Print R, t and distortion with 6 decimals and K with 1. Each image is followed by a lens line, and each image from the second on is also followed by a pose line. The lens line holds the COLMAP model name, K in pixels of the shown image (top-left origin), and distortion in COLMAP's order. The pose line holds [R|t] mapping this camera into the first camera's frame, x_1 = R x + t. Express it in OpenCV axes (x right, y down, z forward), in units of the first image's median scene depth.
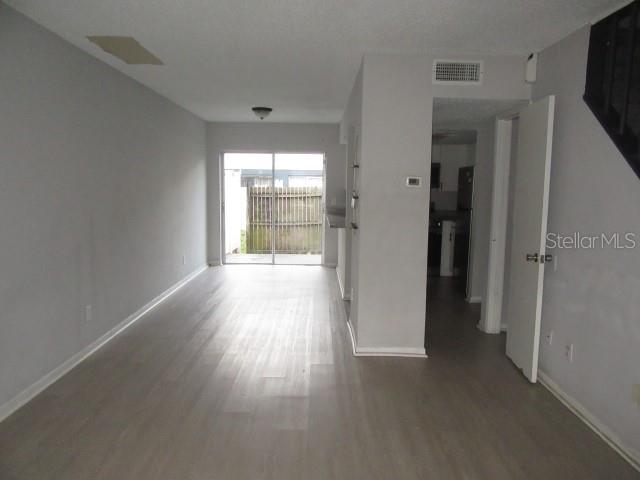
lens RADIAL K [[484.4, 0, 320.0], [0, 484.4, 240.0], [0, 0, 1]] dist [-0.073162, 0.000886]
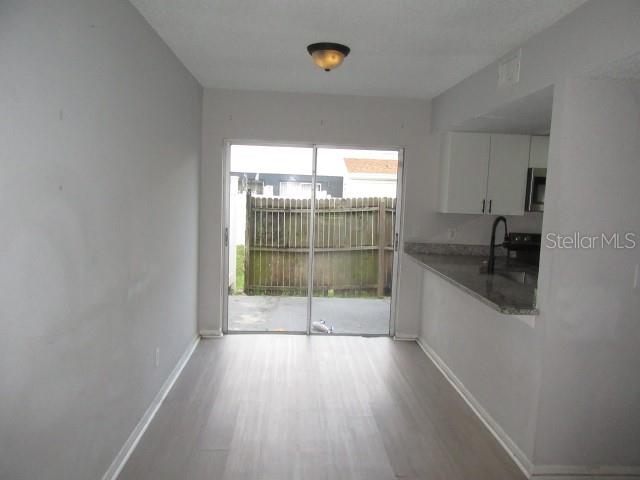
lens RADIAL K [[477.7, 0, 320.0], [0, 477.7, 240.0], [0, 0, 1]] dist [0.001152, 0.000167]
pose [[0.998113, 0.014389, 0.059695, -0.083954], [-0.013977, 0.999876, -0.007321, -0.043134], [-0.059793, 0.006472, 0.998190, 0.287906]]
